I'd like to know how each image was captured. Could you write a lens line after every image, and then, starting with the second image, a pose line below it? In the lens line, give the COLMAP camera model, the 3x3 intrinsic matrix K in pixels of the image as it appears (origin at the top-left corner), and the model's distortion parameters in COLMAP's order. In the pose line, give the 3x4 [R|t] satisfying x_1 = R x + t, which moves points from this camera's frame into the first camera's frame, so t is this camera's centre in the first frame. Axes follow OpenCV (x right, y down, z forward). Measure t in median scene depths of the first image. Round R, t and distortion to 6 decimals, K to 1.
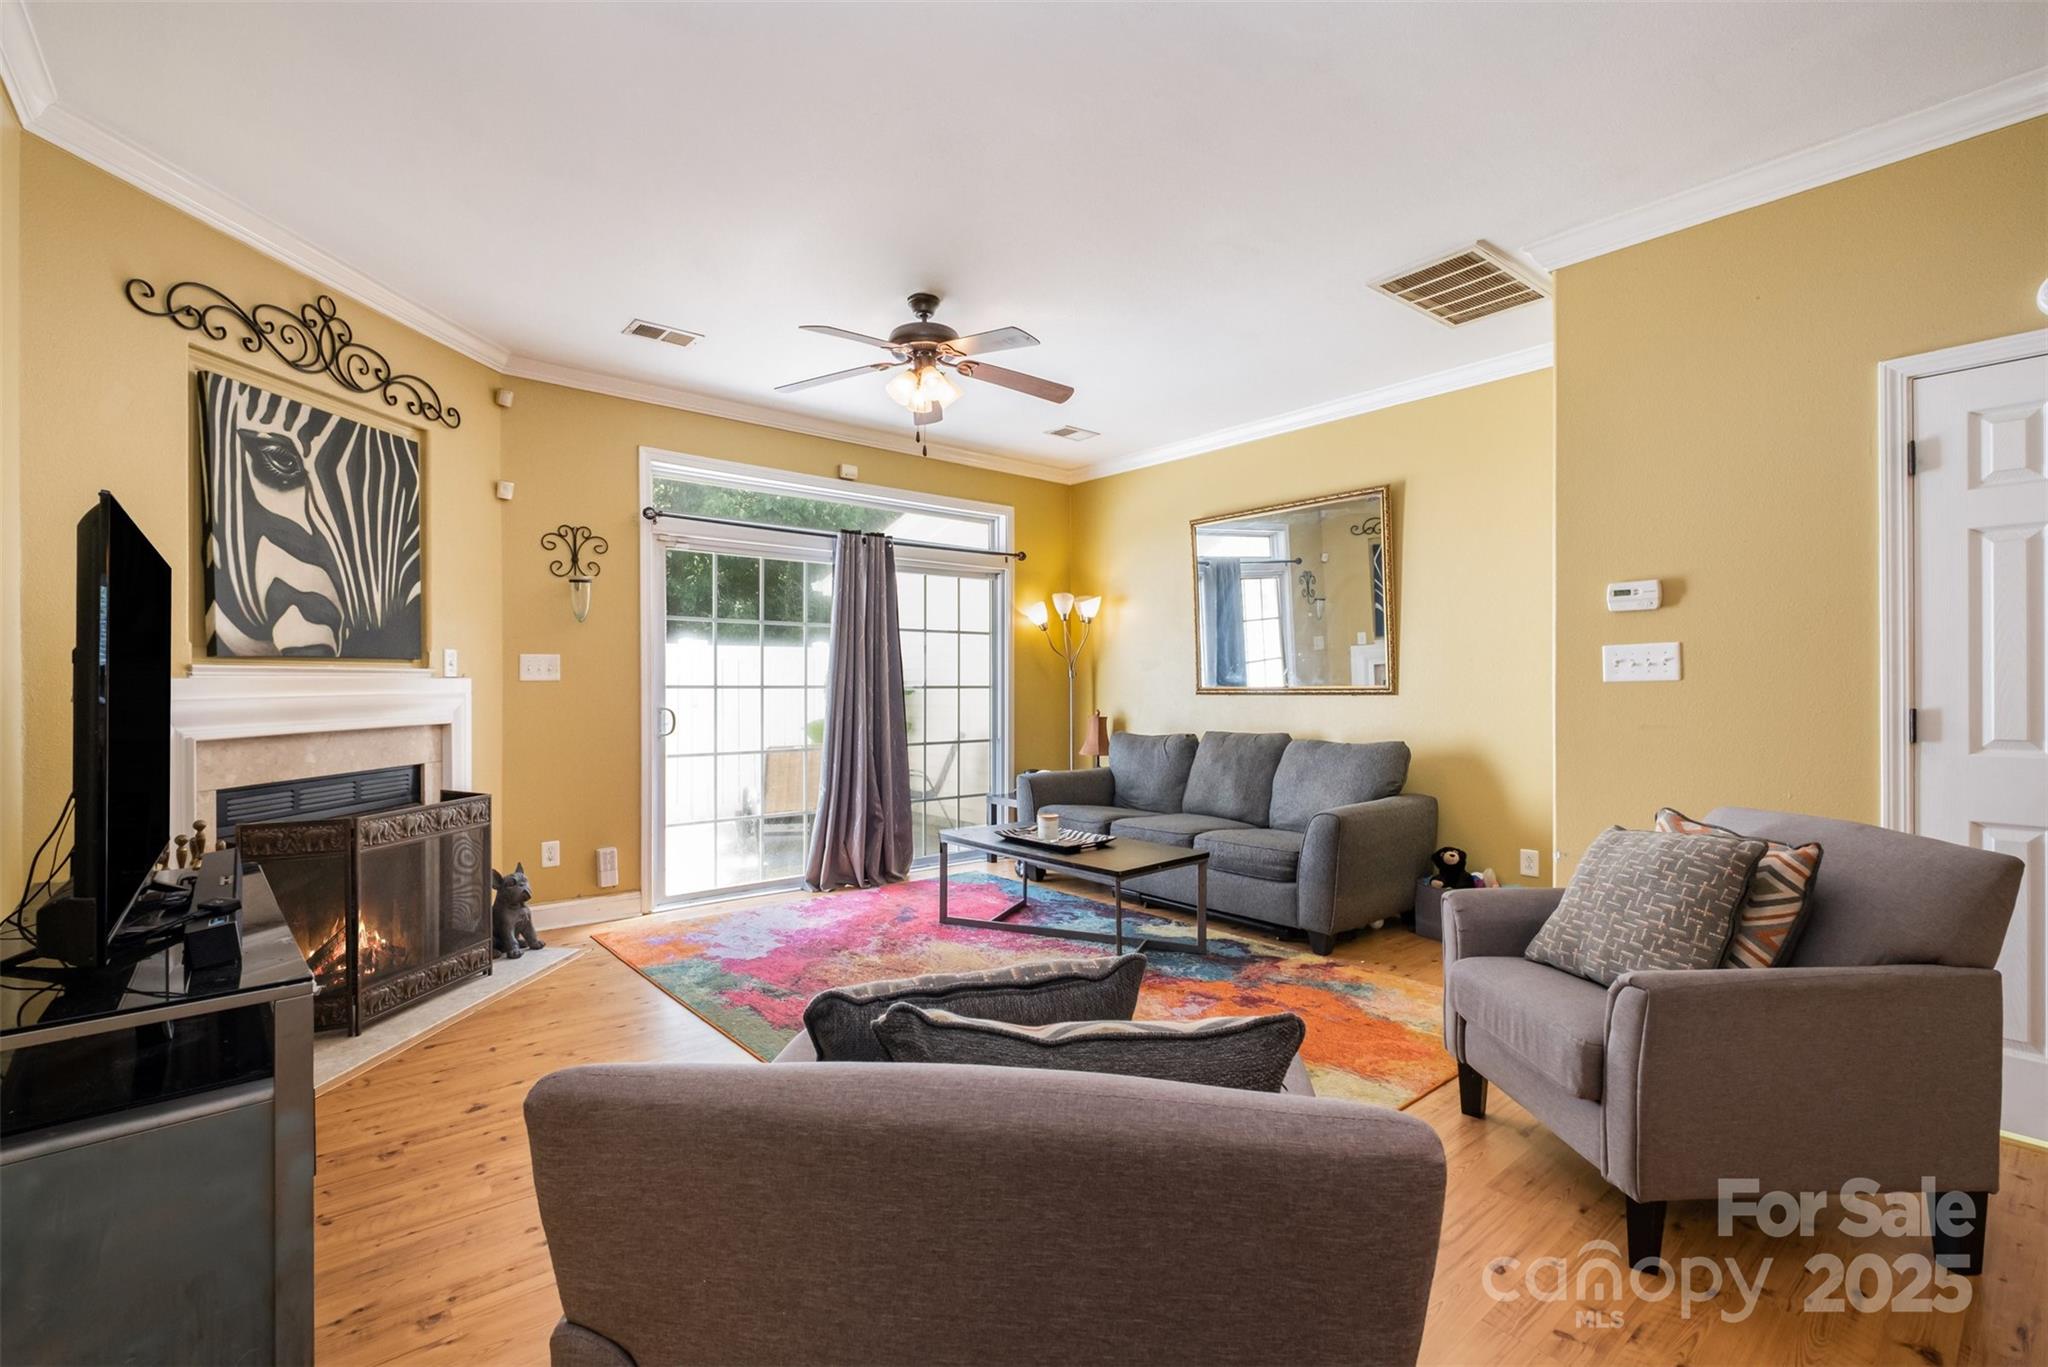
lens RADIAL K [[896.4, 0, 1006.5], [0, 896.4, 682.1], [0, 0, 1]] dist [-0.003928, 0.000473]
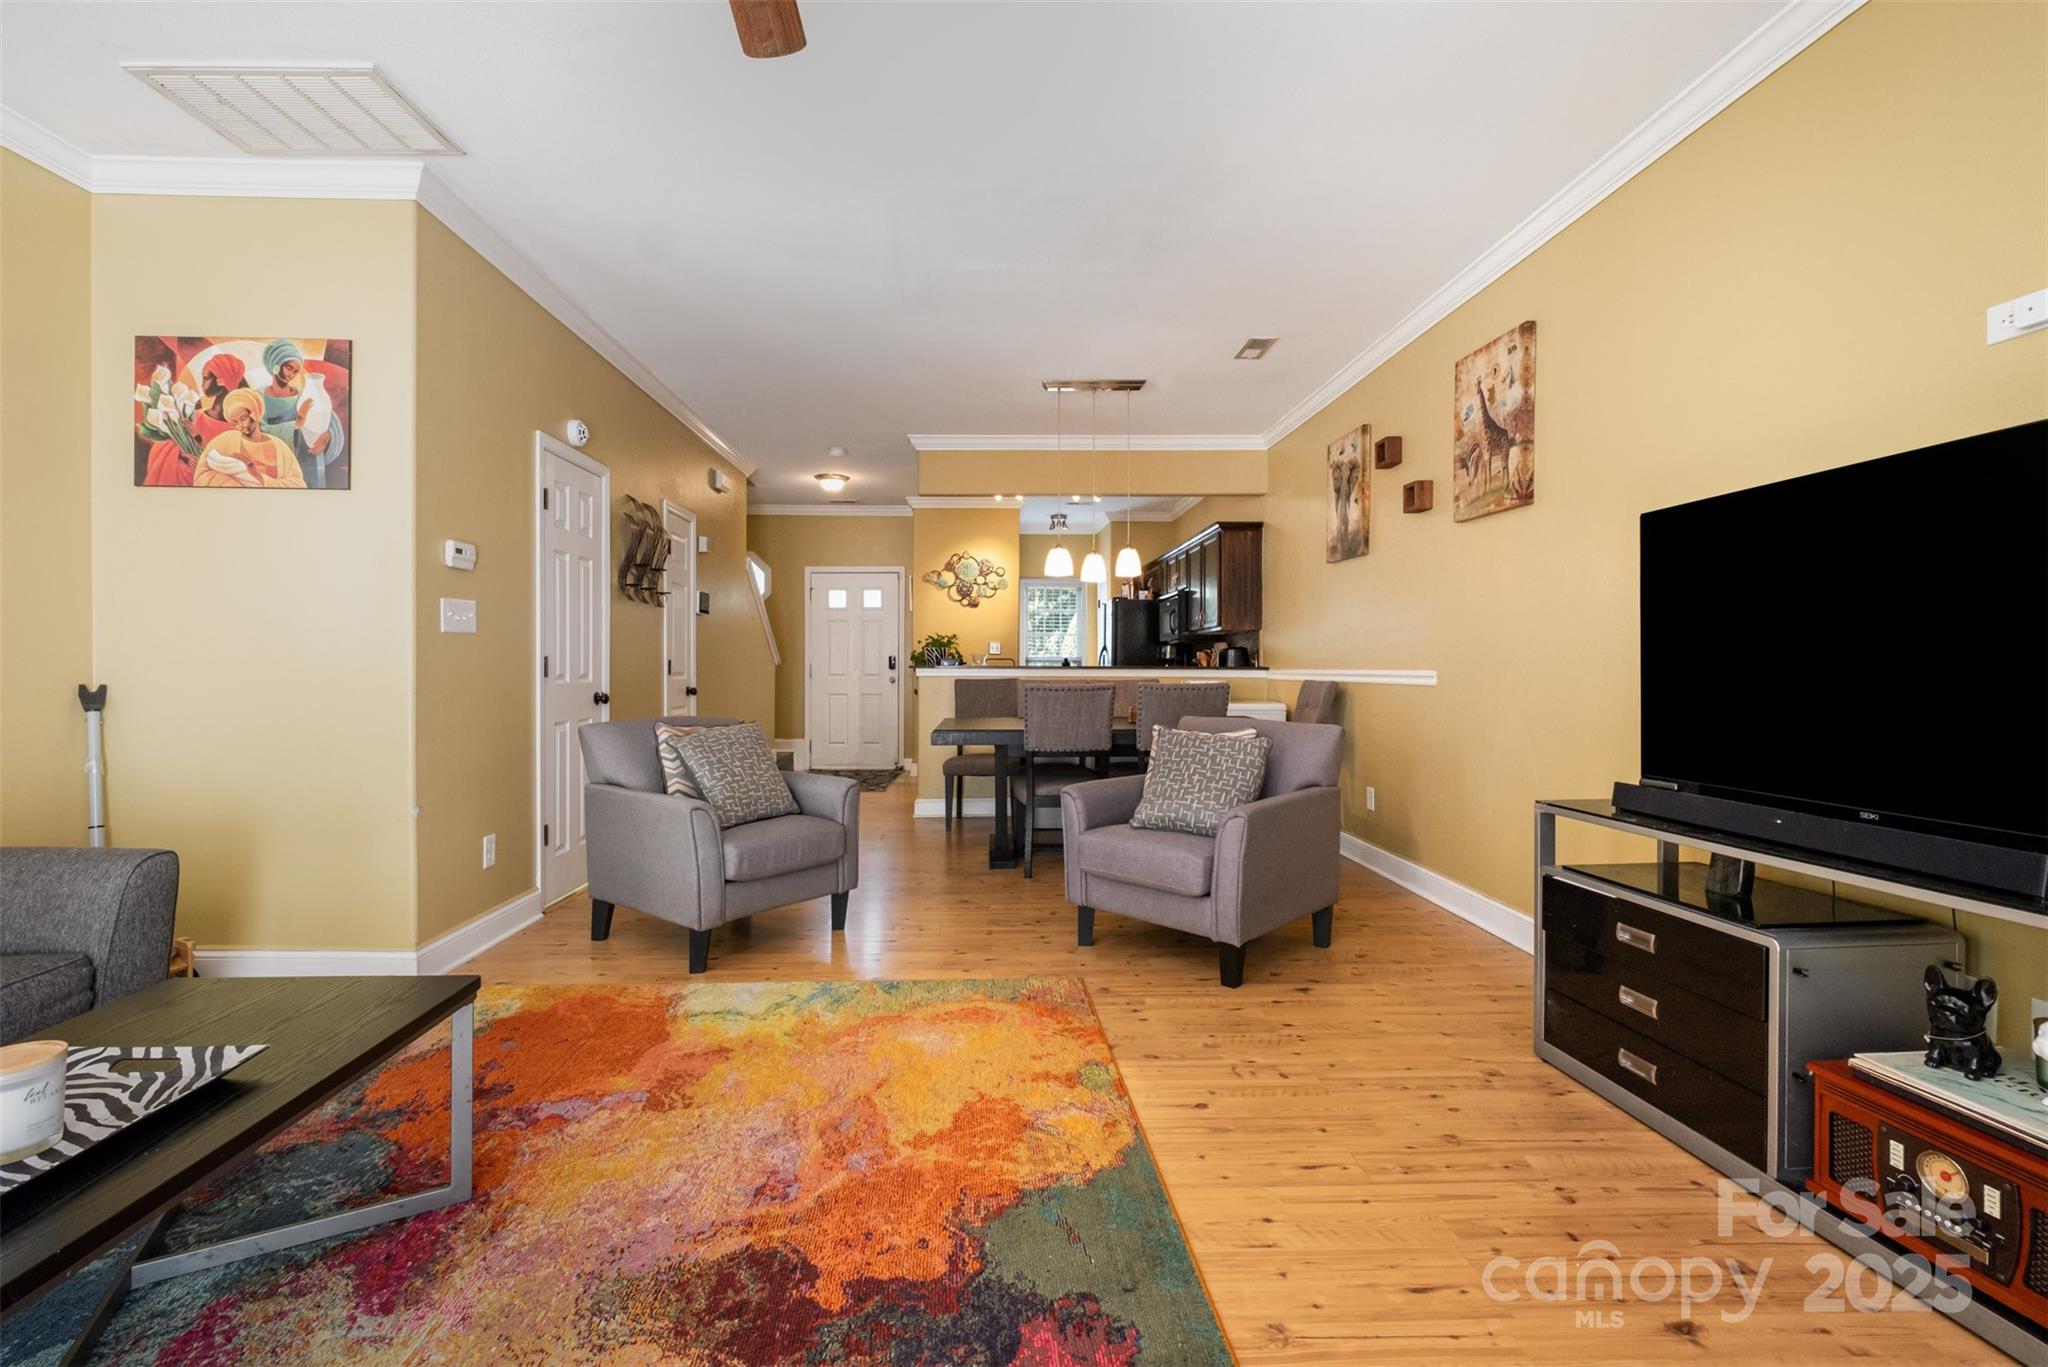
lens RADIAL K [[896.4, 0, 1007.2], [0, 896.4, 674.2], [0, 0, 1]] dist [-0.003928, 0.000473]
pose [[-0.792354, -0.005513, 0.610037, -0.438684], [-0.001727, 0.999975, 0.006794, 0.036056], [-0.610060, 0.004329, -0.792344, 1.262985]]
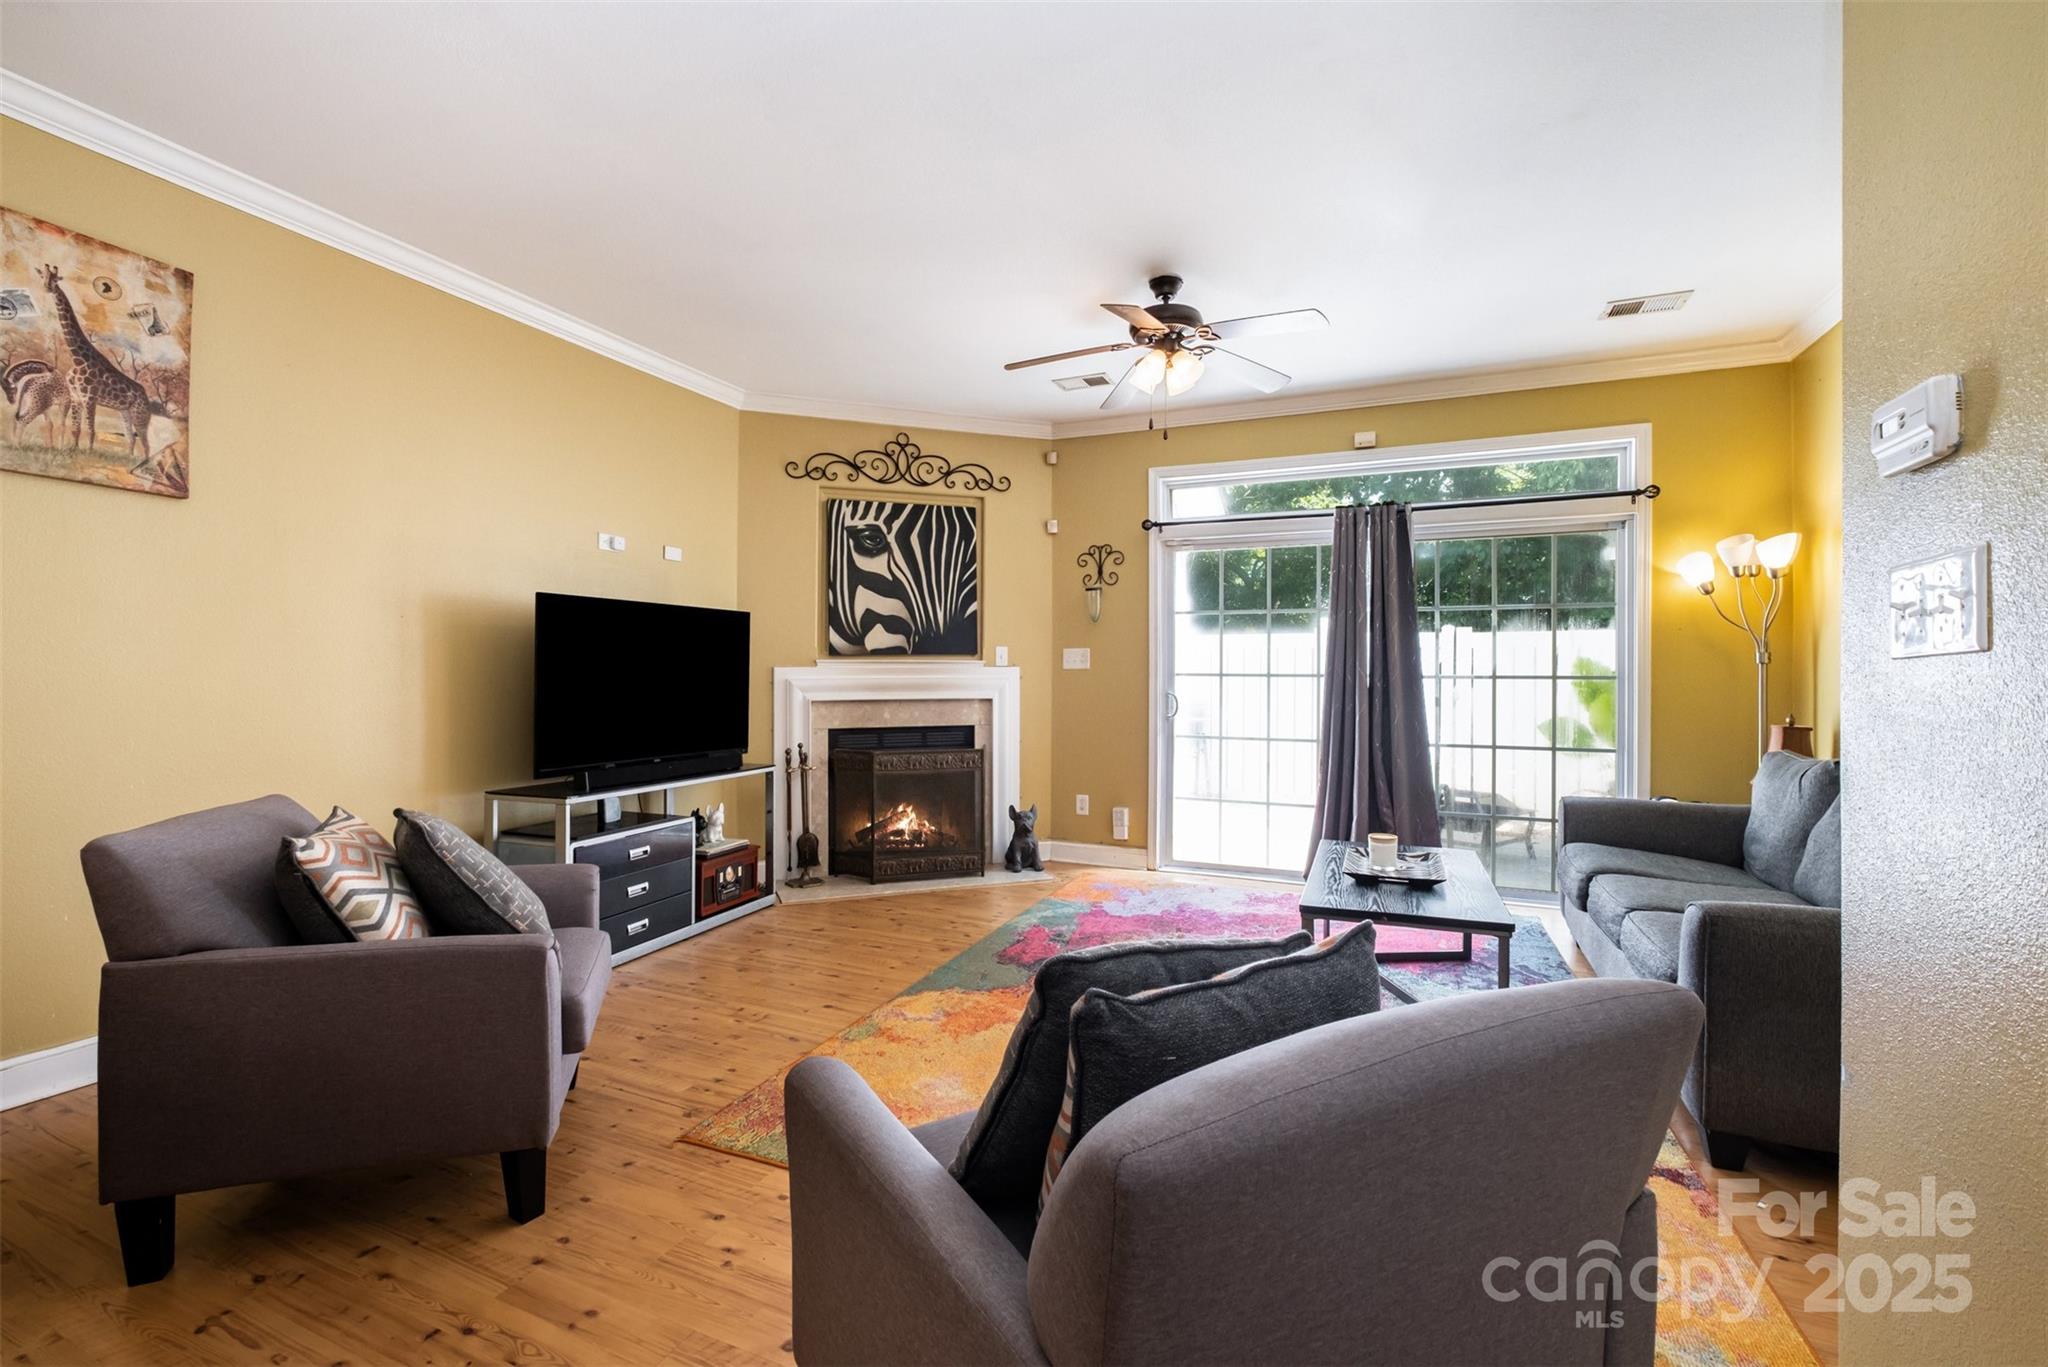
lens RADIAL K [[896.4, 0, 1009.6], [0, 896.4, 667.0], [0, 0, 1]] dist [-0.003928, 0.000473]
pose [[0.447154, -0.005538, -0.894440, 0.749438], [-0.002737, 0.999968, -0.007560, 0.006896], [0.894453, 0.005828, 0.447124, 0.425045]]
